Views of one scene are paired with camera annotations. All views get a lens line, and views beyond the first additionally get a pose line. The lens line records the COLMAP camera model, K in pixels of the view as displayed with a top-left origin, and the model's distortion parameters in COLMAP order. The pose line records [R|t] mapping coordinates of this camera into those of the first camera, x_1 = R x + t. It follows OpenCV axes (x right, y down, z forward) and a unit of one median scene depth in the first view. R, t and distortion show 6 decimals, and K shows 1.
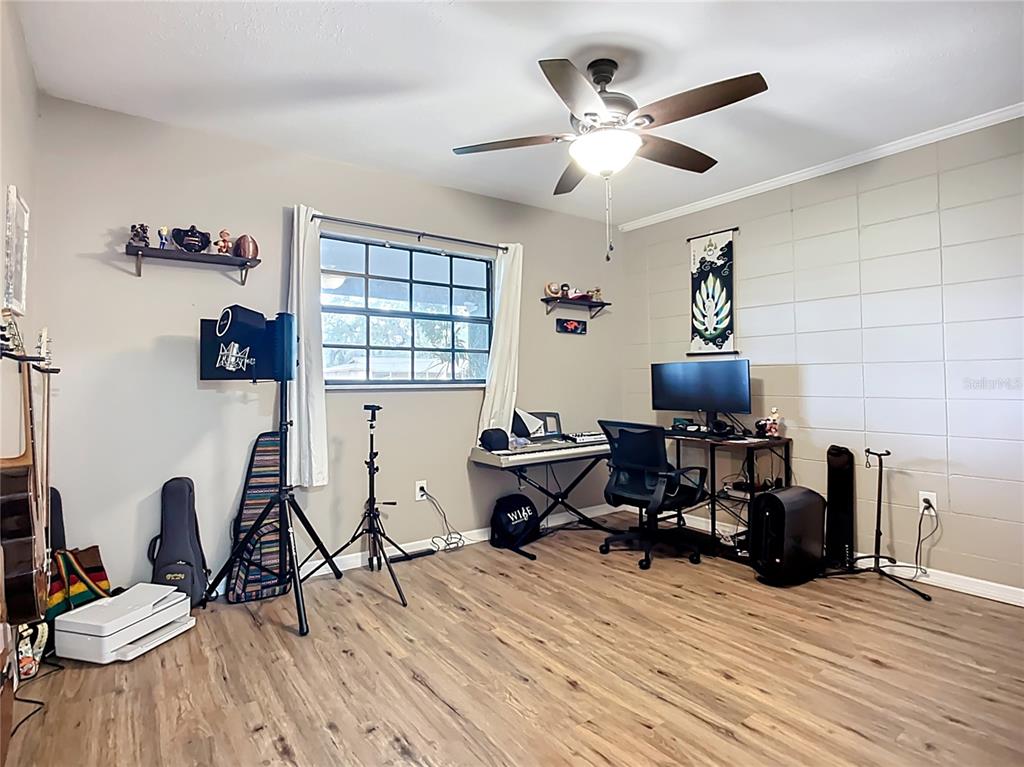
lens RADIAL K [[531.0, 0, 510.8], [0, 531.0, 378.4], [0, 0, 1]] dist [-0.031705, 0.009742]
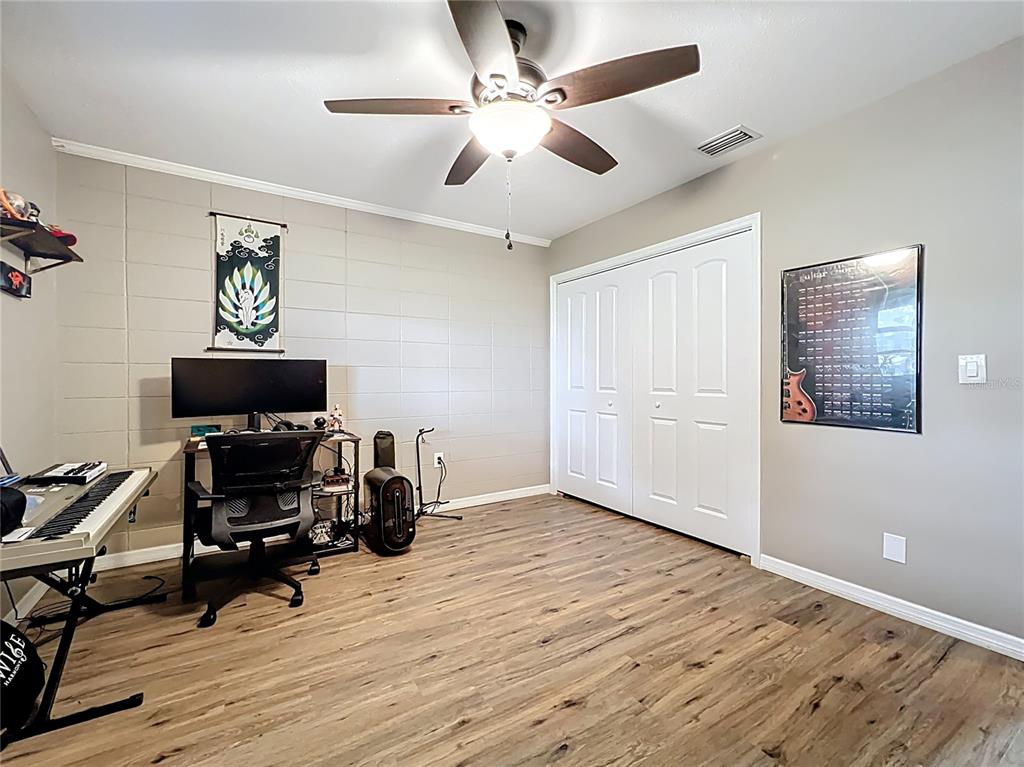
lens RADIAL K [[415.2, 0, 512.0], [0, 415.2, 383.5], [0, 0, 1]] dist [0.010479, 0.000353]
pose [[0.117049, -0.002587, 0.993123, -0.304550], [-0.000641, 0.999996, 0.002681, 0.008743], [-0.993126, -0.000950, 0.117046, 0.499862]]
